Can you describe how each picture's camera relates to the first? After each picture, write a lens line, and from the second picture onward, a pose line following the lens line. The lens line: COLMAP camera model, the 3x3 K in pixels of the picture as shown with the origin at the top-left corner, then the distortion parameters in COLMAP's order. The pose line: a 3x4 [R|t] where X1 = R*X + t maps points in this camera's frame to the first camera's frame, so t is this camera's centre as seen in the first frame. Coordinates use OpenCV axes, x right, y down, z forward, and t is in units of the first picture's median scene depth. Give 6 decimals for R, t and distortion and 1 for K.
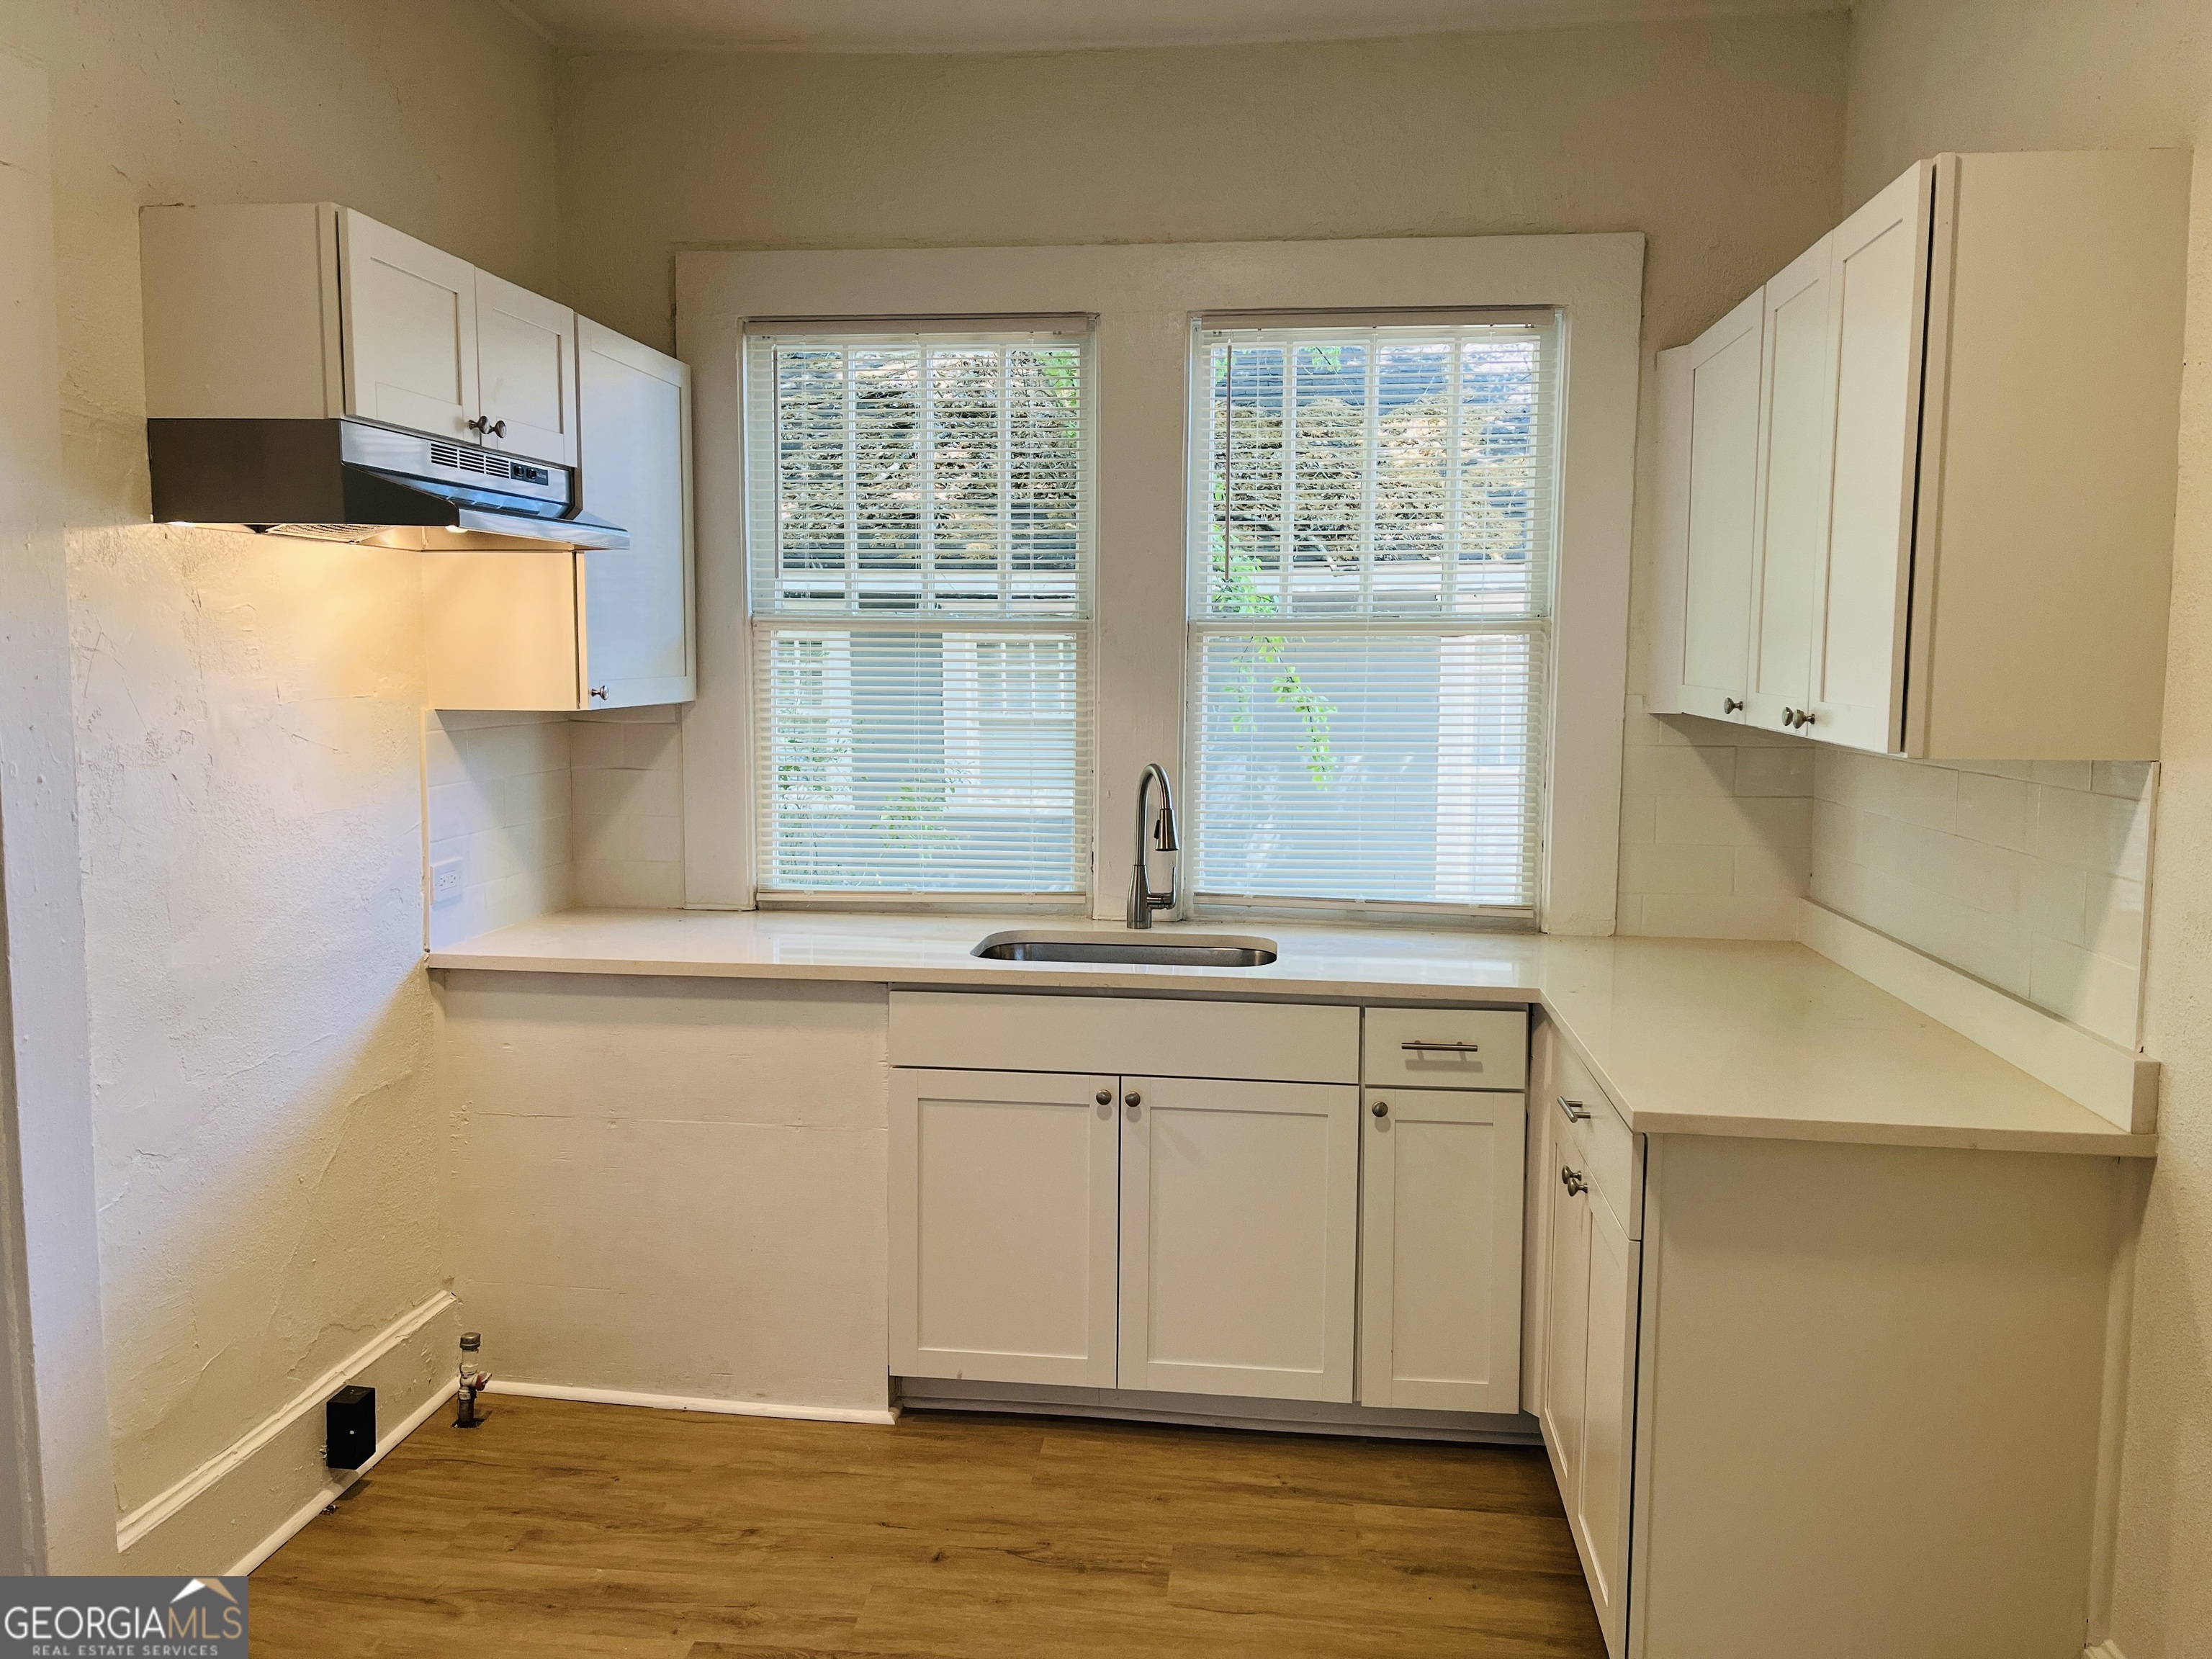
lens RADIAL K [[1671.0, 0, 1117.8], [0, 1671.0, 820.8], [0, 0, 1]] dist [0.072589, -0.100681]
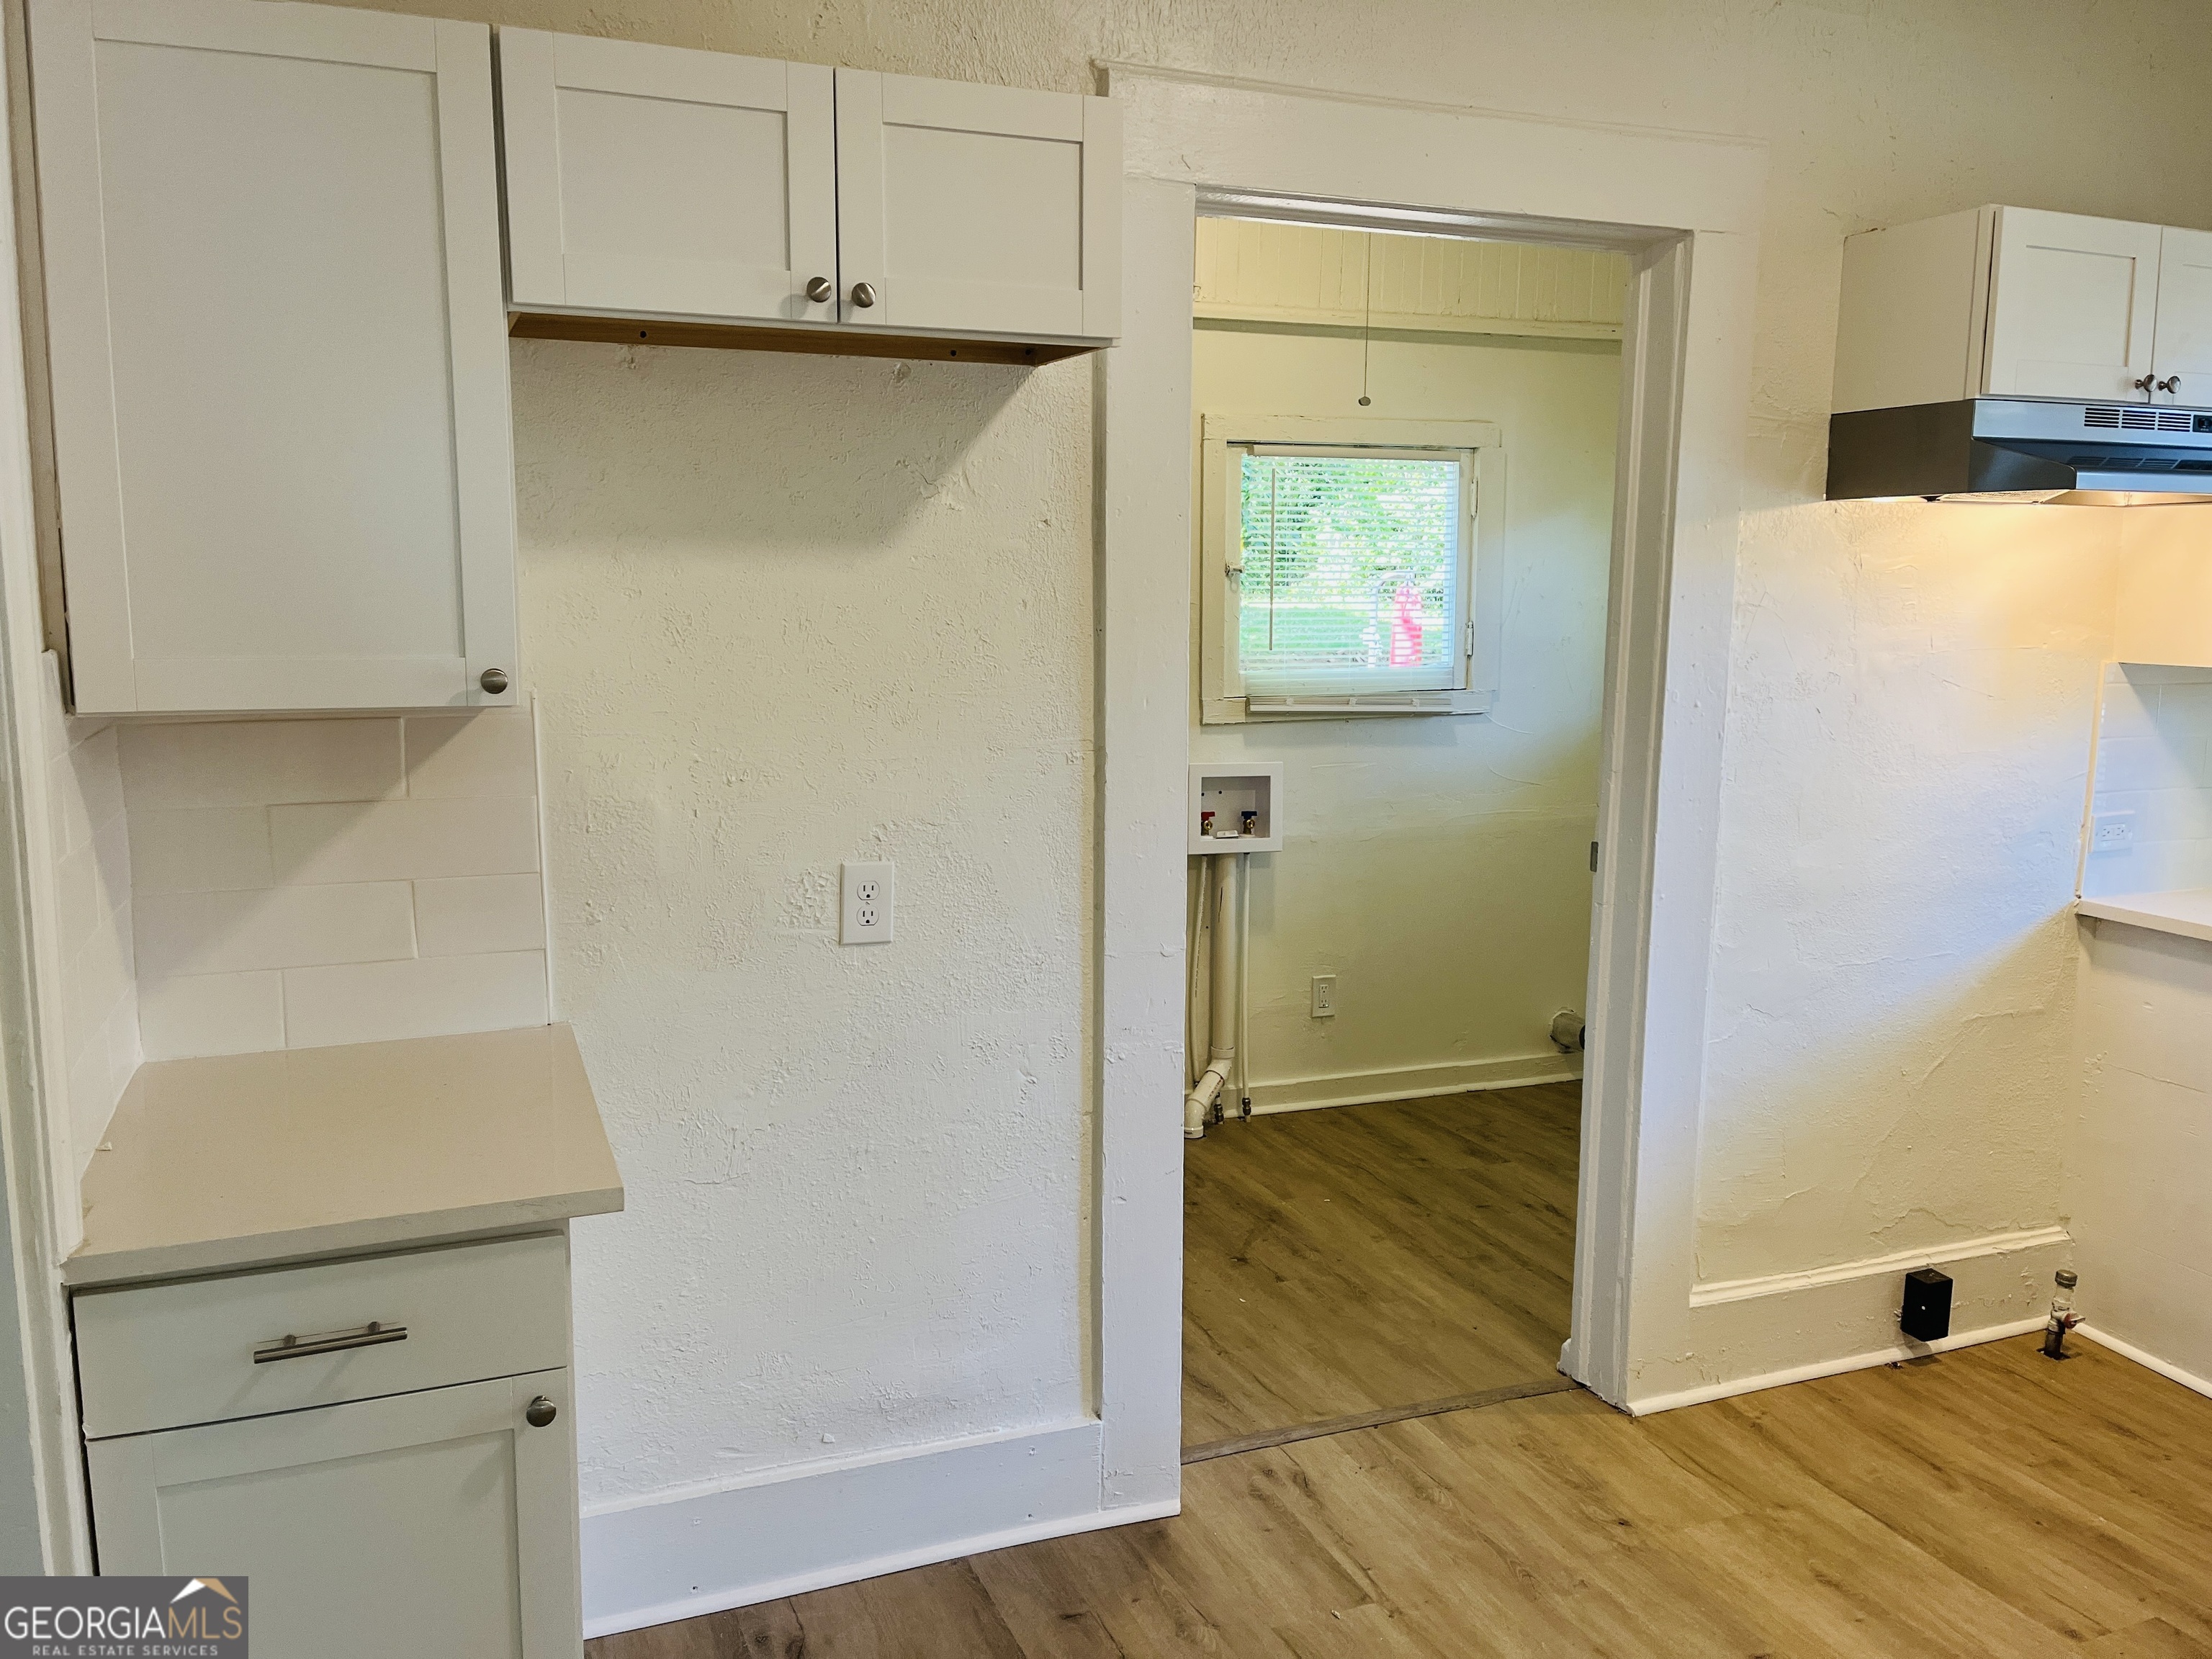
lens RADIAL K [[1671.0, 0, 1061.2], [0, 1671.0, 825.6], [0, 0, 1]] dist [0.072589, -0.100681]
pose [[0.462736, 0.122556, -0.877983, 0.230123], [-0.090396, 0.991758, 0.090795, -0.004296], [0.881875, 0.037352, 0.470001, -0.038703]]
